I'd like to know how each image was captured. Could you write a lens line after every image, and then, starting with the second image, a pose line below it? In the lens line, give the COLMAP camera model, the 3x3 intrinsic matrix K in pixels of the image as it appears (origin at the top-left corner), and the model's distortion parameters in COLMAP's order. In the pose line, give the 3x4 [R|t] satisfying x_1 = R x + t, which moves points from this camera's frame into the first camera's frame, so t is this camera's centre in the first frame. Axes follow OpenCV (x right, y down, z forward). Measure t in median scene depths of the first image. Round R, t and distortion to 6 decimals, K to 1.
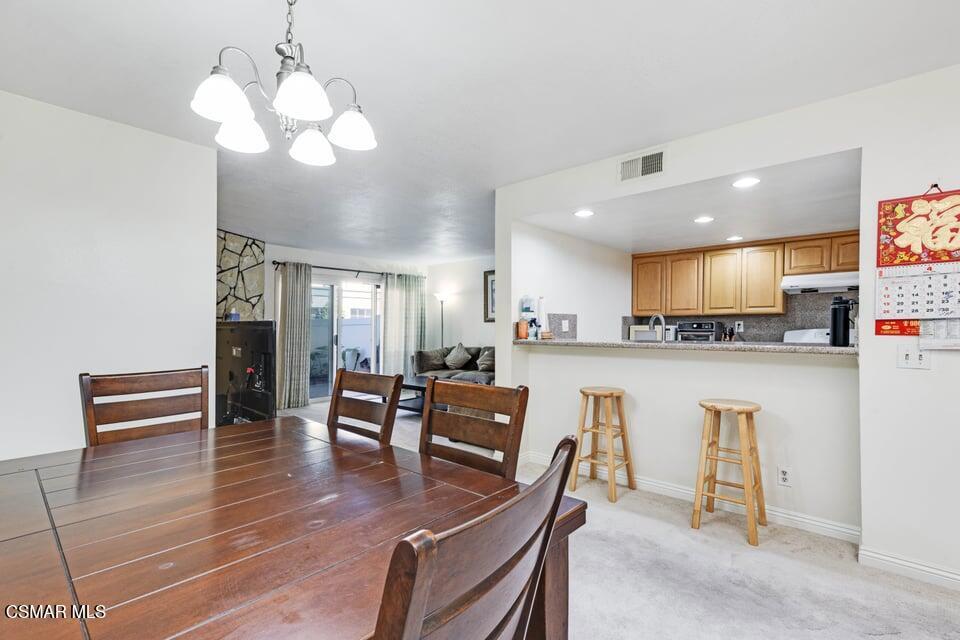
lens RADIAL K [[441.3, 0, 476.2], [0, 441.3, 328.3], [0, 0, 1]] dist [0.000282, -0.000231]
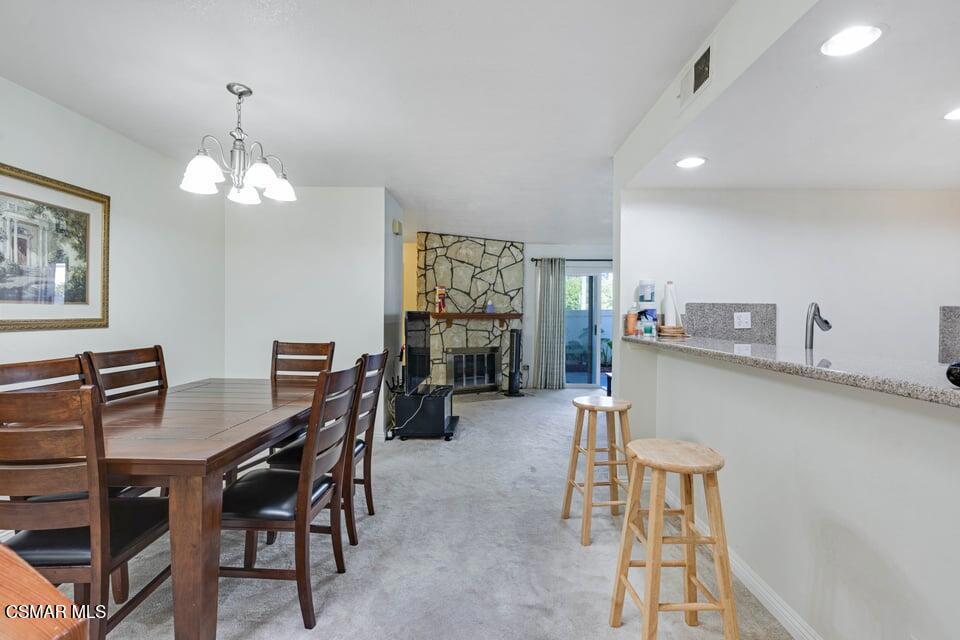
lens RADIAL K [[441.3, 0, 487.2], [0, 441.3, 323.9], [0, 0, 1]] dist [0.000282, -0.000231]
pose [[0.655035, 0.028246, -0.755071, 0.424636], [-0.017367, 0.999600, 0.022327, -0.008002], [0.755399, -0.001512, 0.655263, 0.206942]]
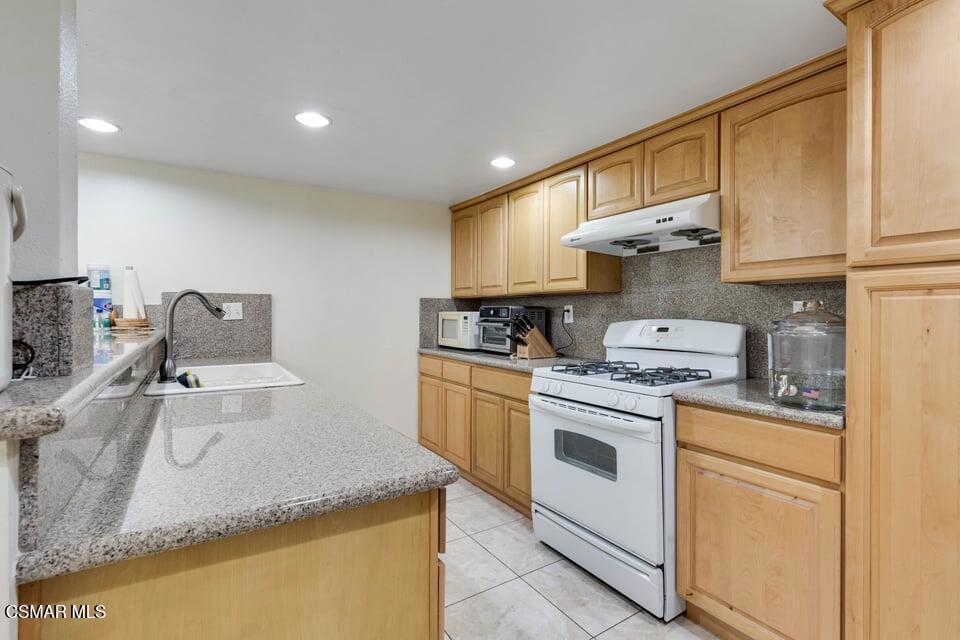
lens RADIAL K [[441.3, 0, 479.6], [0, 441.3, 317.9], [0, 0, 1]] dist [0.000282, -0.000231]
pose [[0.962295, 0.008567, -0.271874, 0.680267], [-0.006054, 0.999931, 0.010081, -0.004071], [0.271942, -0.008055, 0.962280, 0.408859]]
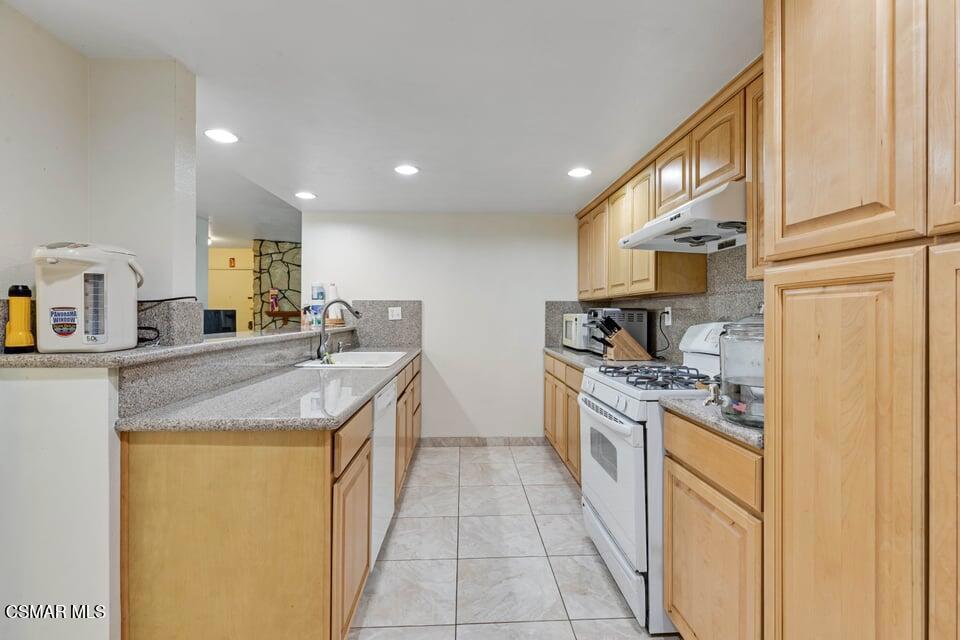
lens RADIAL K [[441.3, 0, 506.9], [0, 441.3, 317.9], [0, 0, 1]] dist [0.000282, -0.000231]
pose [[0.699268, 0.010705, -0.714779, 0.909742], [-0.005966, 0.999940, 0.009138, -0.005852], [0.714835, -0.002126, 0.699290, 0.472792]]
